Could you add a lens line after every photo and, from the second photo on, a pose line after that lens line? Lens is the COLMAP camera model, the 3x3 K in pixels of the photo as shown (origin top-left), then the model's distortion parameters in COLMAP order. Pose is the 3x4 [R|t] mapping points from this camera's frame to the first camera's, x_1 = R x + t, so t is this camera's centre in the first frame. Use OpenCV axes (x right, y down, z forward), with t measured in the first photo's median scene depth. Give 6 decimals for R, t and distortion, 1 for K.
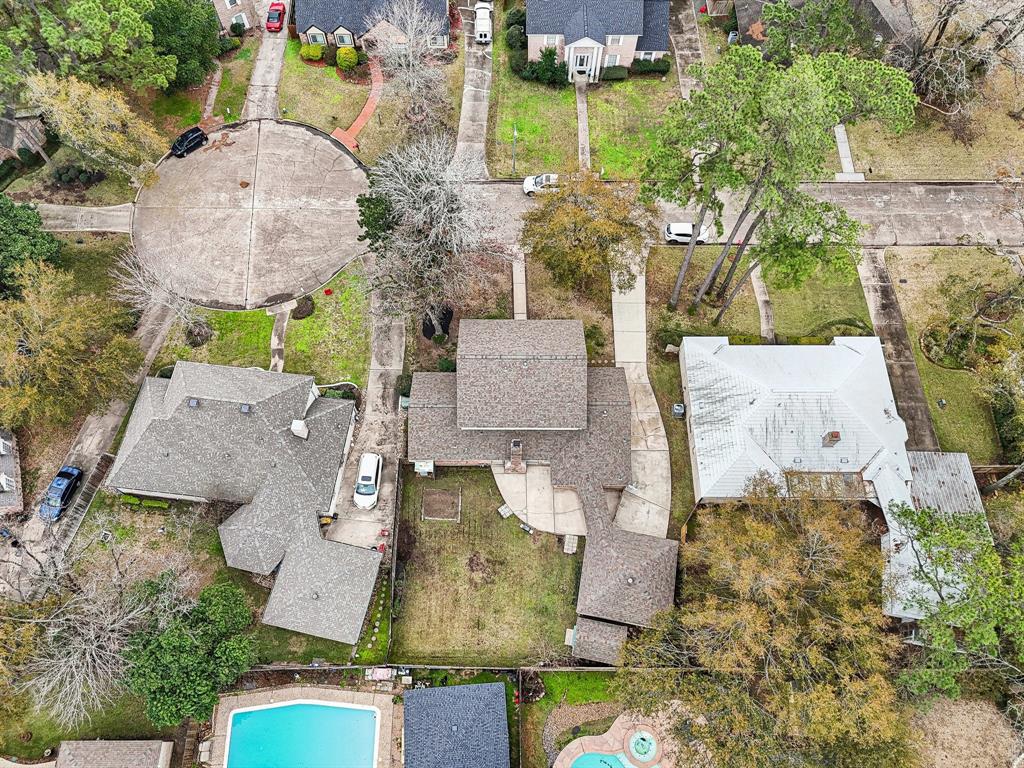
lens RADIAL K [[769.2, 0, 512.0], [0, 769.2, 384.0], [0, 0, 1]] dist [0.046176, -0.011279]
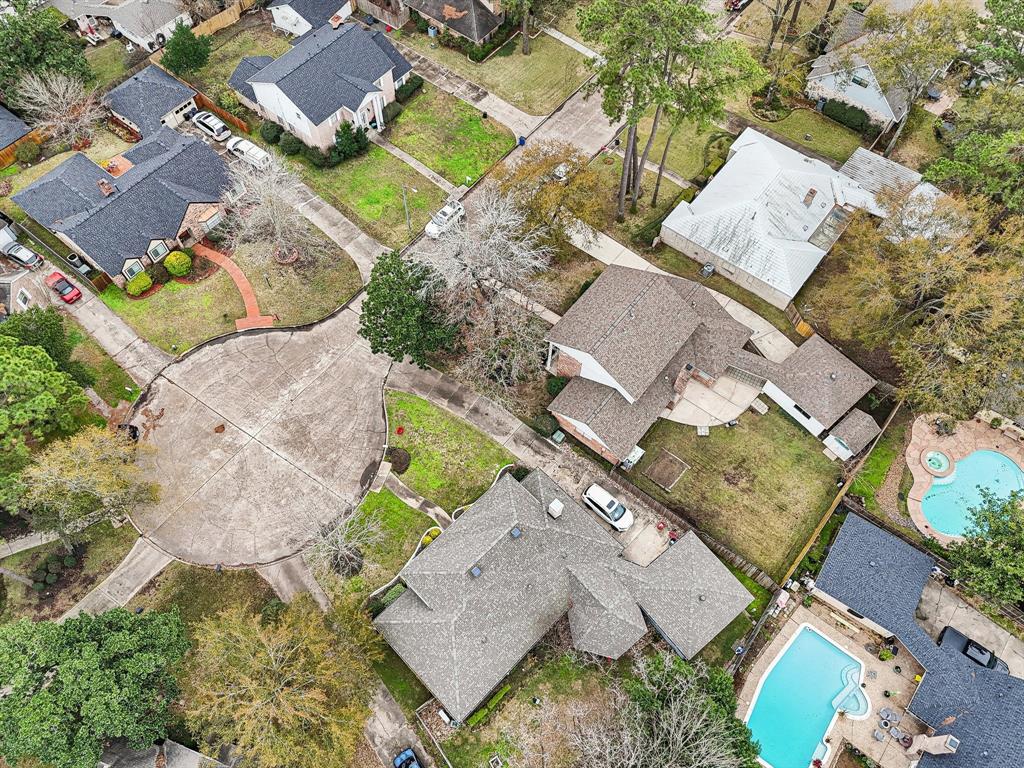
lens RADIAL K [[769.2, 0, 512.0], [0, 769.2, 384.0], [0, 0, 1]] dist [0.046176, -0.011279]
pose [[0.617930, -0.688422, 0.379788, -0.482267], [0.709907, 0.696147, 0.106825, -0.166016], [-0.337929, 0.203603, 0.918885, 0.075658]]
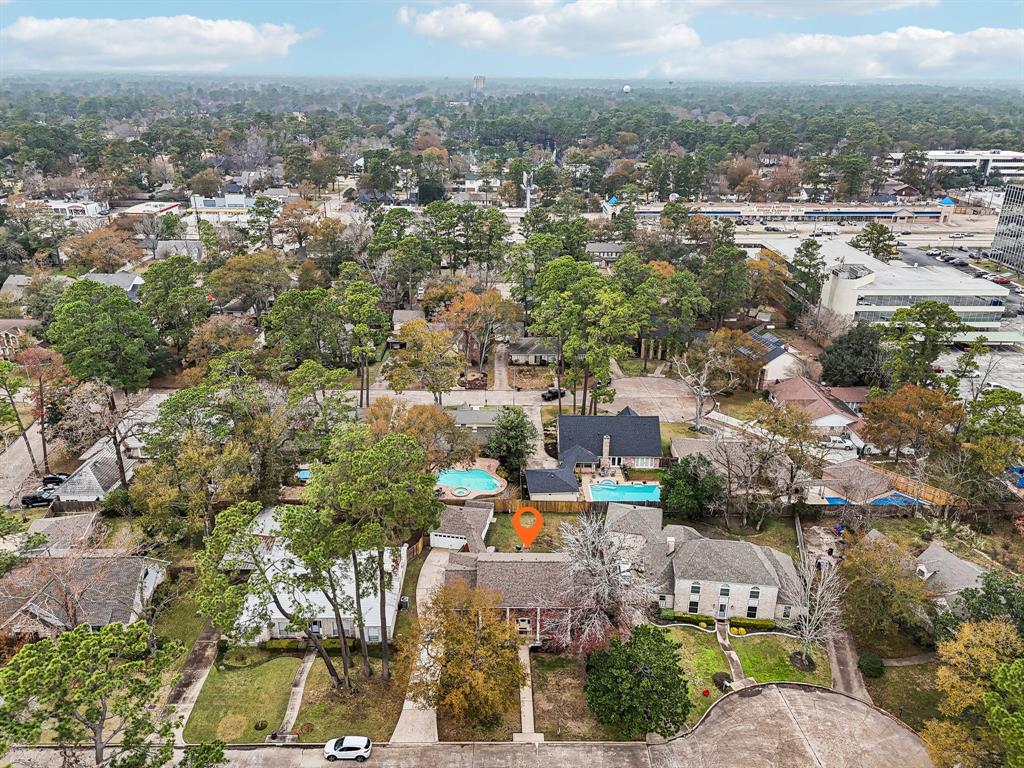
lens RADIAL K [[769.2, 0, 512.0], [0, 769.2, 384.0], [0, 0, 1]] dist [0.046176, -0.011279]
pose [[-0.999738, -0.014723, -0.017519, 0.055876], [-0.018007, 0.033681, 0.999270, -1.225913], [-0.014122, 0.999324, -0.033937, 0.626015]]
